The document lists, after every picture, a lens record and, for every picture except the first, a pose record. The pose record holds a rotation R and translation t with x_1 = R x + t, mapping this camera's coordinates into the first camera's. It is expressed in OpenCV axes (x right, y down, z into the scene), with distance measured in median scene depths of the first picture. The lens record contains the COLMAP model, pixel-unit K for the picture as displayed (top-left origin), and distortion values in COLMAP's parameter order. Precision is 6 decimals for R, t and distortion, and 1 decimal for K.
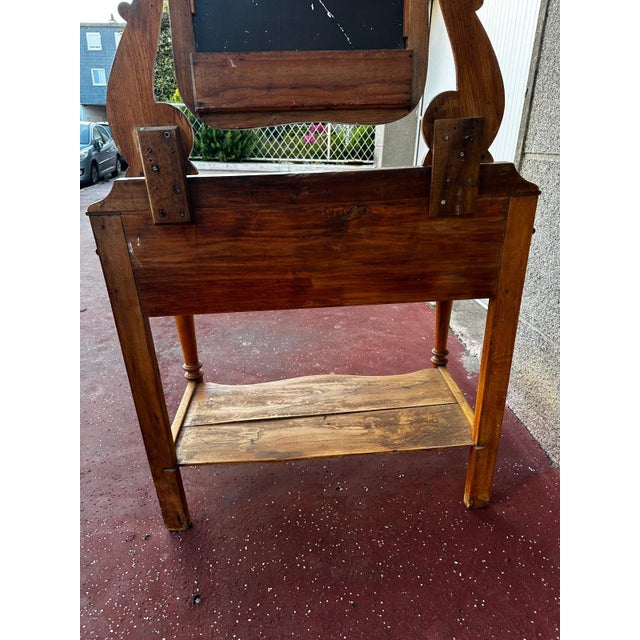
lens RADIAL K [[455.0, 0, 316.6], [0, 455.0, 319.8], [0, 0, 1]] dist [0.064219, -0.095297]
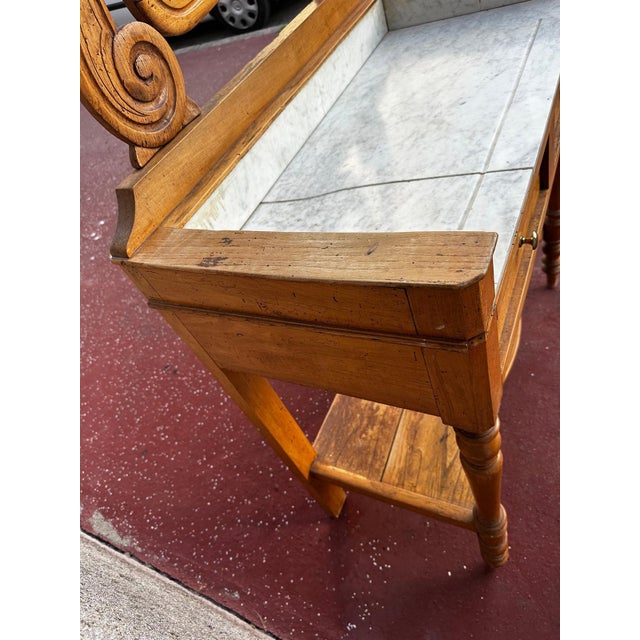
lens RADIAL K [[461.9, 0, 320.0], [0, 461.9, 320.0], [0, 0, 1]] dist [-0.006894, -0.013402]
pose [[-0.440596, 0.766170, -0.467823, 0.714738], [-0.054281, 0.497441, 0.865798, -0.785348], [0.896063, 0.406860, -0.177582, 1.393978]]
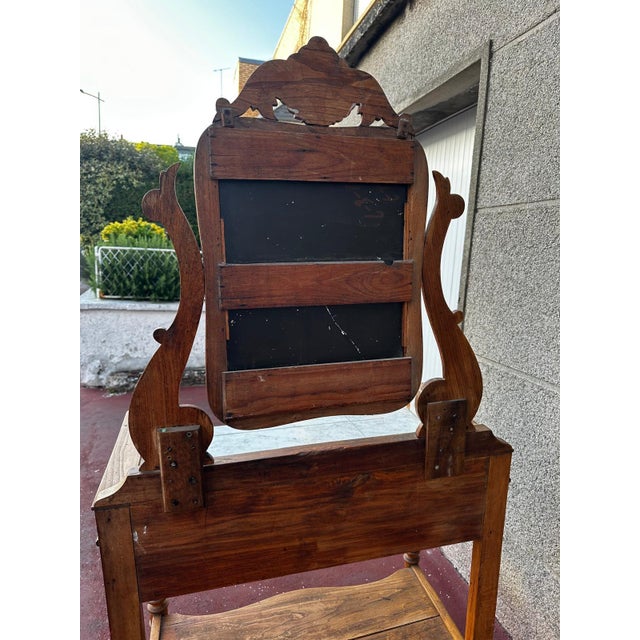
lens RADIAL K [[454.7, 0, 320.6], [0, 454.7, 323.3], [0, 0, 1]] dist [0.089680, -0.155715]
pose [[0.981798, -0.006268, 0.189822, -0.200975], [0.046916, 0.976486, -0.210415, -0.361984], [-0.184040, 0.215491, 0.959006, -0.083793]]
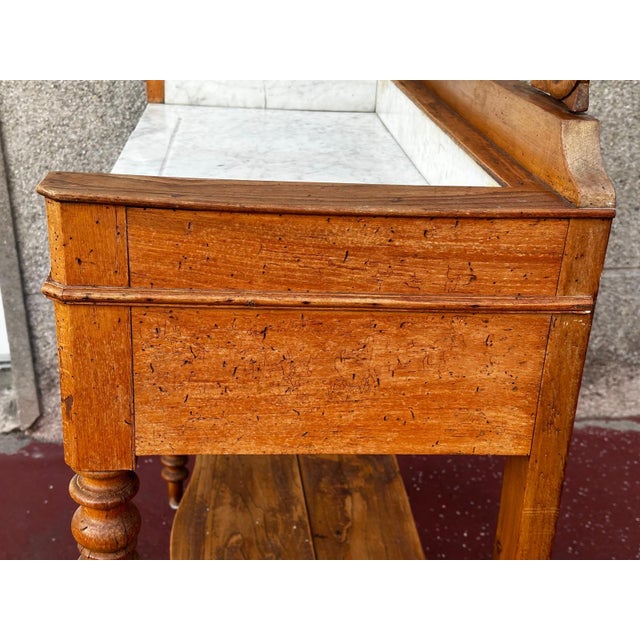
lens RADIAL K [[892.1, 0, 317.7], [0, 892.1, 332.4], [0, 0, 1]] dist [0.137970, -0.039091]
pose [[-0.023643, -0.375413, 0.926556, -1.214494], [0.386728, 0.851227, 0.354760, -0.499899], [-0.921891, 0.366713, 0.125057, 1.133245]]
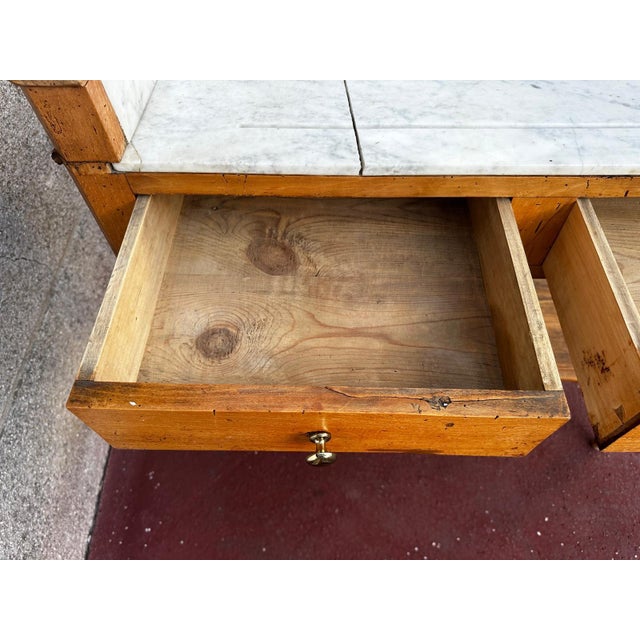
lens RADIAL K [[464.0, 0, 323.2], [0, 464.0, 324.1], [0, 0, 1]] dist [-0.000799, -0.022792]
pose [[-0.996212, -0.031406, 0.081088, 0.165395], [0.075548, 0.149164, 0.985922, -0.793174], [-0.043060, 0.988314, -0.146227, 1.664871]]
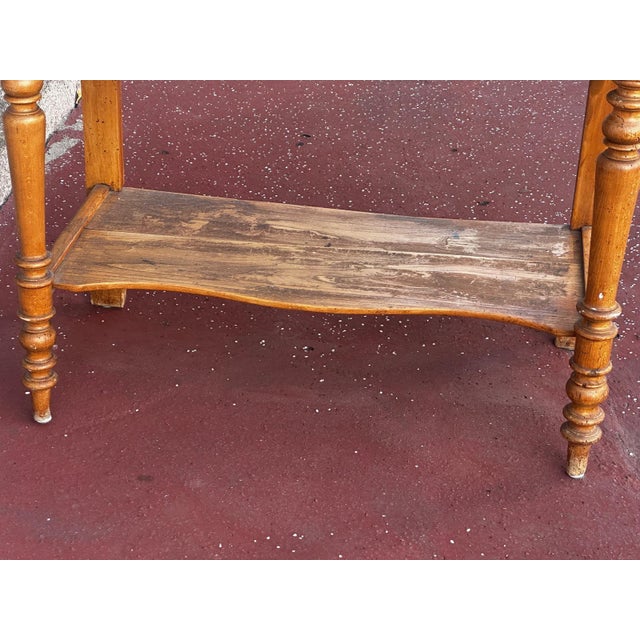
lens RADIAL K [[1427.9, 0, 319.2], [0, 1427.9, 306.2], [0, 0, 1]] dist [-0.120185, 4.092693]
pose [[-0.981743, -0.090652, 0.167223, -0.389018], [0.079801, 0.601732, 0.794702, -1.629347], [-0.172664, 0.793537, -0.583512, 2.994663]]
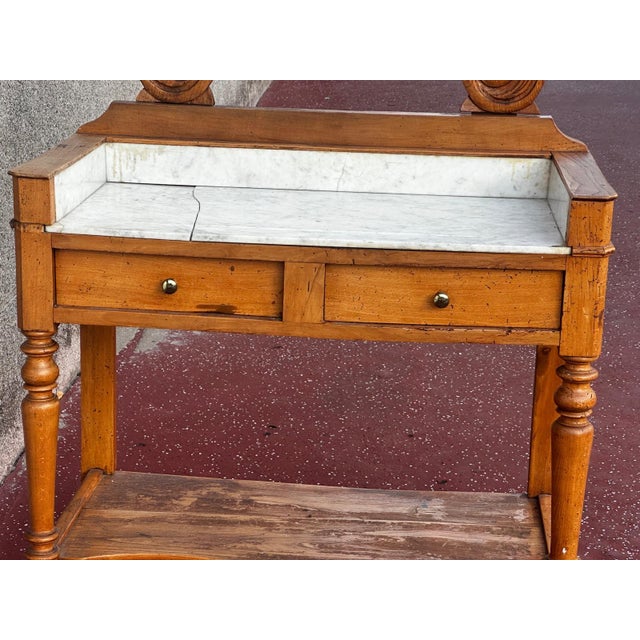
lens RADIAL K [[1424.9, 0, 311.5], [0, 1424.9, 319.9], [0, 0, 1]] dist [-0.063502, 4.593760]
pose [[-0.990042, -0.032347, 0.137003, -0.342278], [0.065982, 0.753075, 0.654618, -1.772448], [-0.124349, 0.657139, -0.743442, 3.228535]]
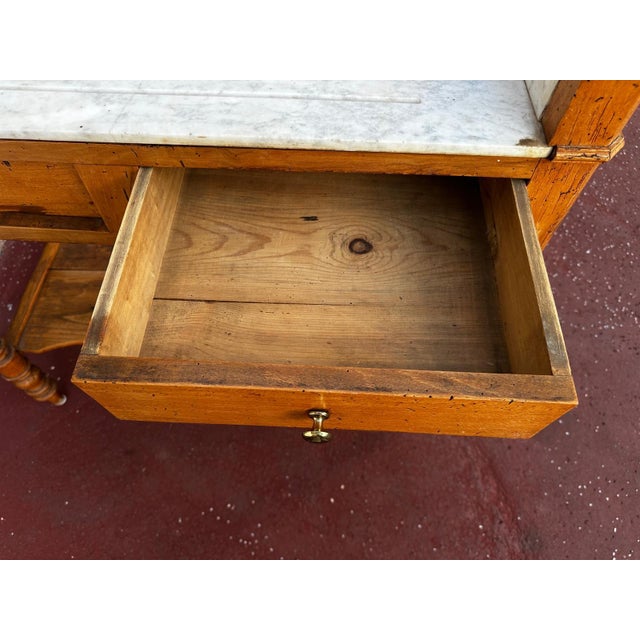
lens RADIAL K [[461.9, 0, 320.0], [0, 461.9, 320.0], [0, 0, 1]] dist [-0.006894, -0.013402]
pose [[-0.994235, -0.080430, 0.070906, -0.269328], [0.063571, 0.090356, 0.993879, -0.764713], [-0.086344, 0.992656, -0.084722, 1.635459]]
